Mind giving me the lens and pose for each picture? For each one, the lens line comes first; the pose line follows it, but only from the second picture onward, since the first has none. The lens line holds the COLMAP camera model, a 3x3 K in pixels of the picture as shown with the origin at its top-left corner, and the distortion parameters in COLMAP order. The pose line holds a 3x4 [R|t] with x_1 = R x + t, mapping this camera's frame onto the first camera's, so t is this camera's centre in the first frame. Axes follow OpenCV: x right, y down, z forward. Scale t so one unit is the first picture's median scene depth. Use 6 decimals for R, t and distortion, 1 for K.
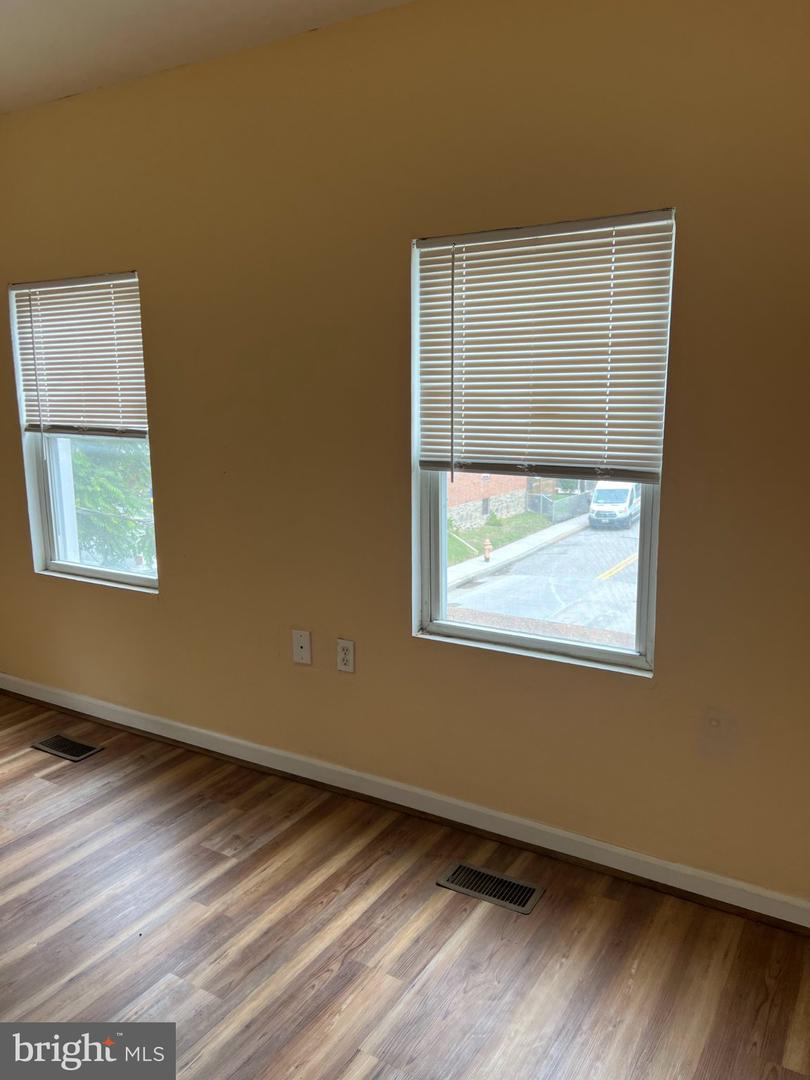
lens RADIAL K [[822.5, 0, 407.3], [0, 822.5, 542.8], [0, 0, 1]] dist [0.049092, -0.044453]
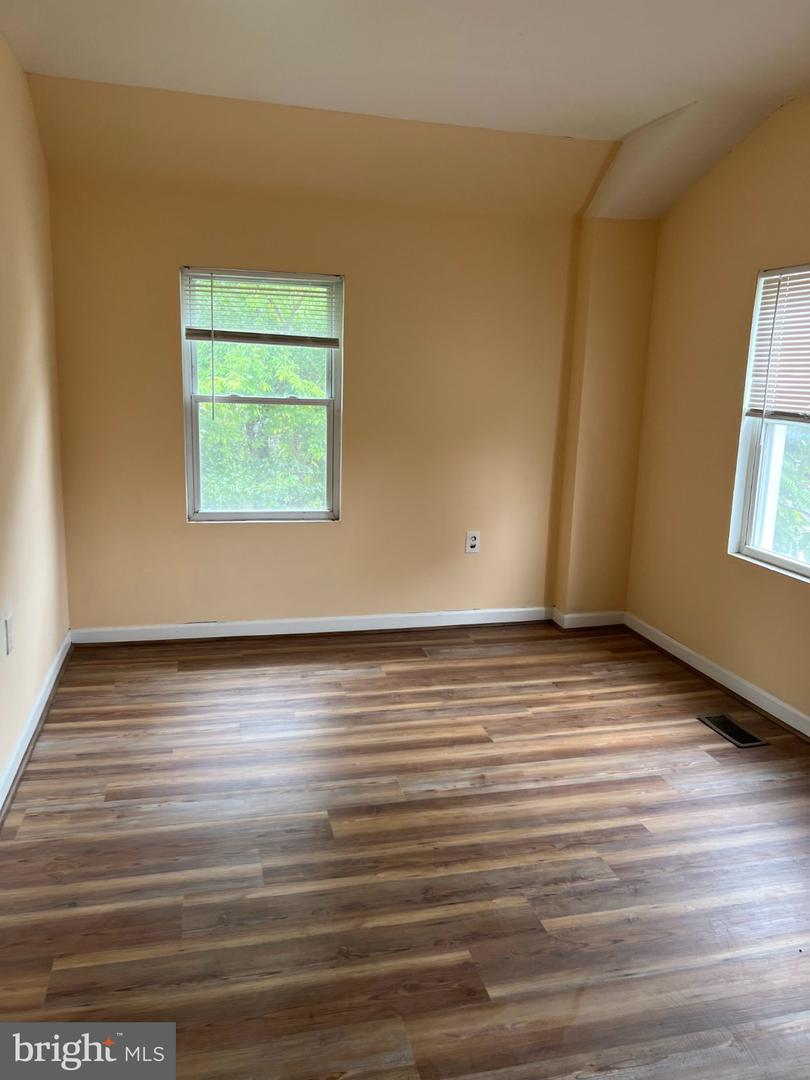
lens RADIAL K [[822.5, 0, 403.0], [0, 822.5, 530.3], [0, 0, 1]] dist [0.049092, -0.044453]
pose [[0.714766, 0.161381, -0.680490, -0.056858], [-0.160500, 0.984894, 0.064988, 0.006852], [0.680698, 0.062768, 0.729870, -0.025503]]
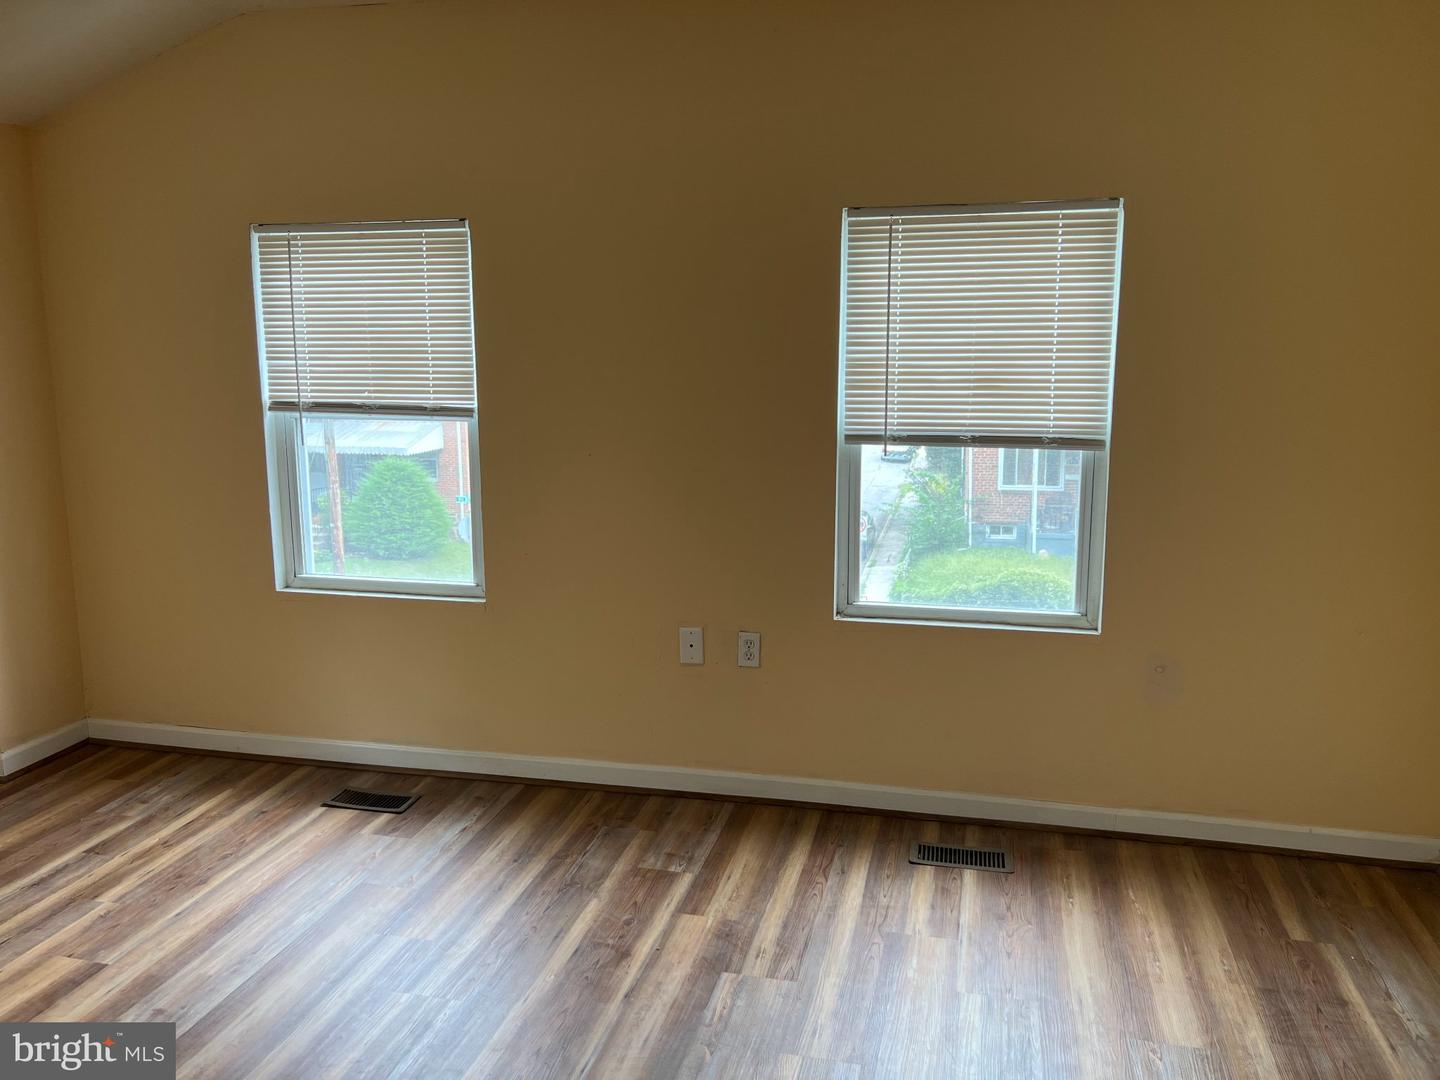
lens RADIAL K [[1096.7, 0, 718.0], [0, 1096.7, 542.7], [0, 0, 1]] dist [0.049092, -0.044453]
pose [[0.948578, -0.046058, 0.313176, -0.482027], [0.051534, 0.998629, -0.009227, 0.027266], [-0.312321, 0.024892, 0.949650, -0.152233]]
